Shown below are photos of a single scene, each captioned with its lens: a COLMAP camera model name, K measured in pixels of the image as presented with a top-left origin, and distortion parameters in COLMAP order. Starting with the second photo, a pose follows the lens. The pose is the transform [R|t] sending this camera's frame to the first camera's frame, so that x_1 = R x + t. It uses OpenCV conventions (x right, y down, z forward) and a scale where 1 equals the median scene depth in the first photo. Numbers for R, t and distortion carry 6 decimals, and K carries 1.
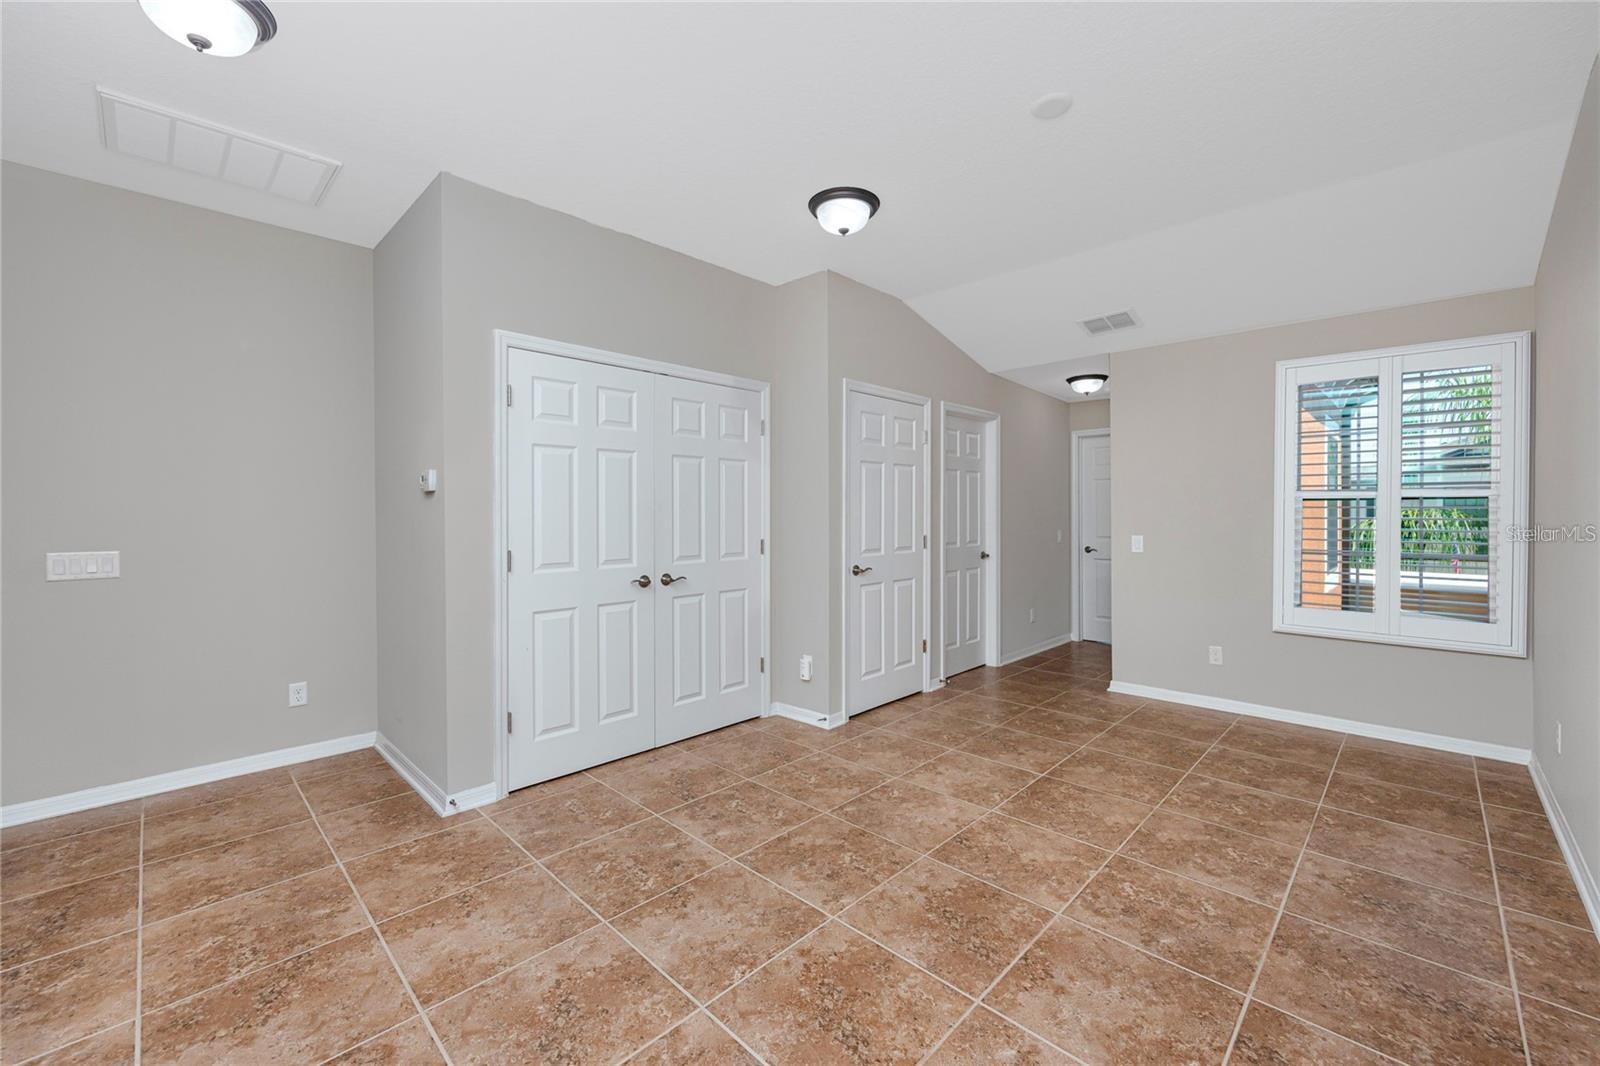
lens RADIAL K [[632.3, 0, 800.5], [0, 632.3, 523.2], [0, 0, 1]] dist [0.000528, -0.000011]
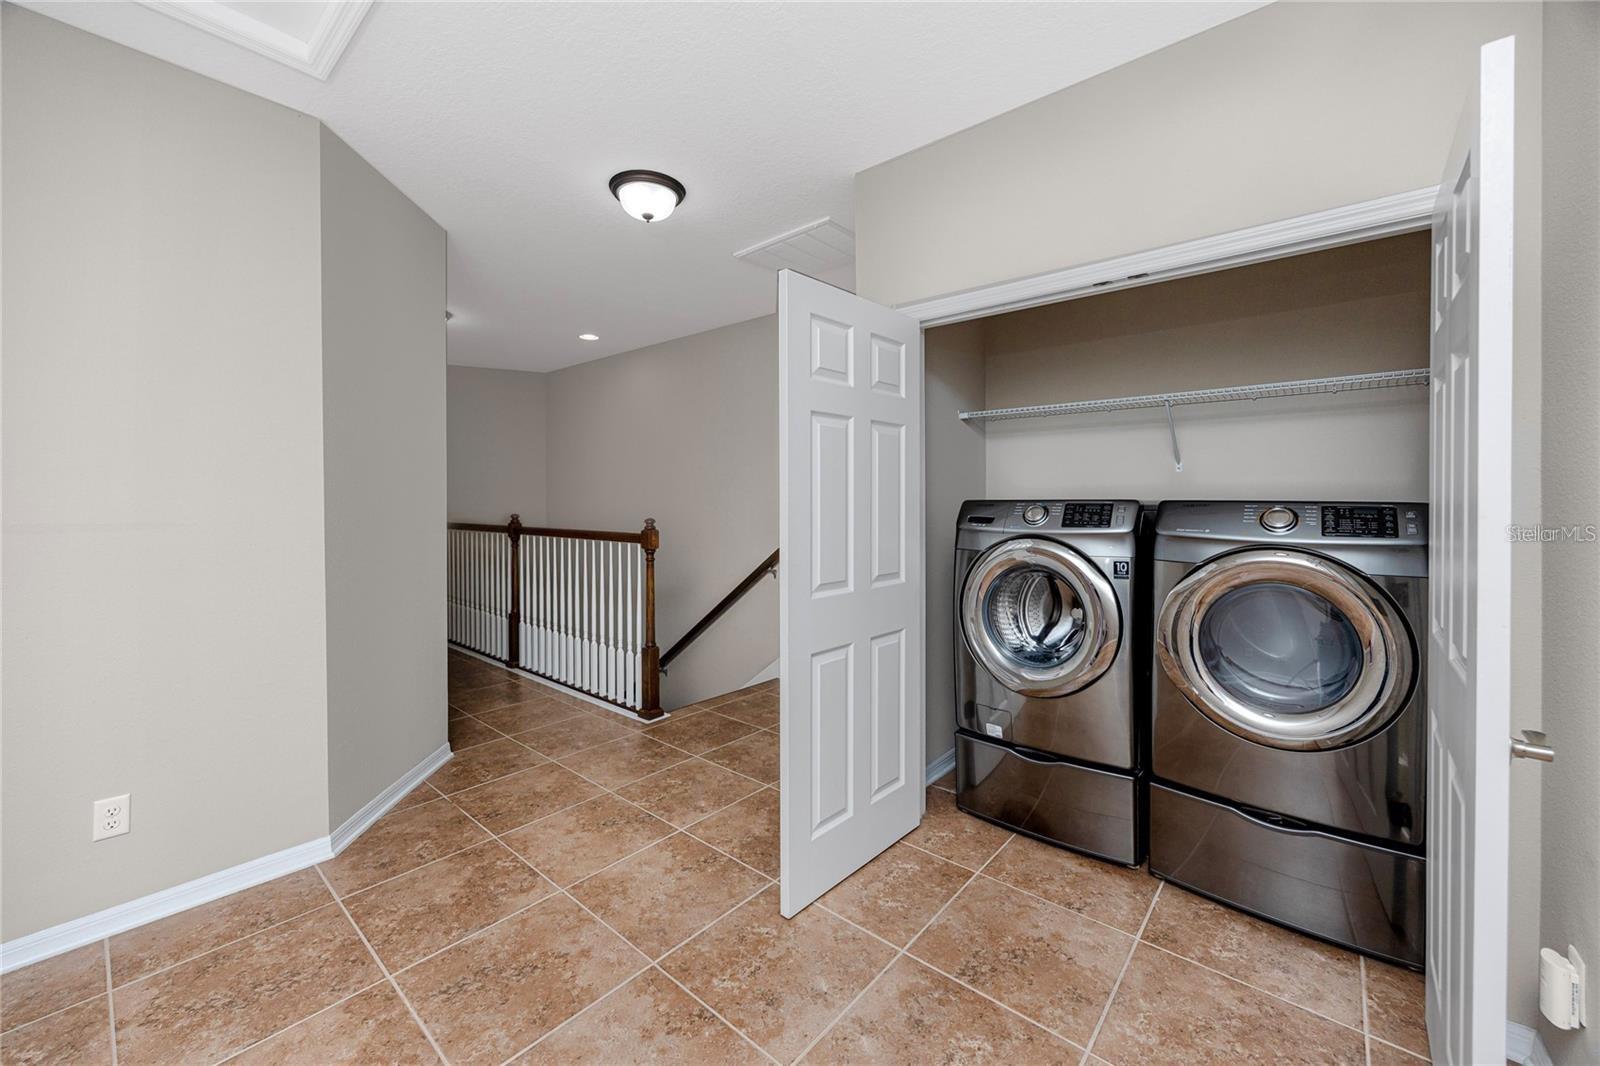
lens RADIAL K [[632.3, 0, 799.0], [0, 632.3, 507.5], [0, 0, 1]] dist [0.000528, -0.000011]
pose [[0.062735, 0.011444, -0.997965, 0.548967], [-0.009908, 0.999892, 0.010843, -0.019439], [0.997981, 0.009208, 0.062842, 1.077837]]
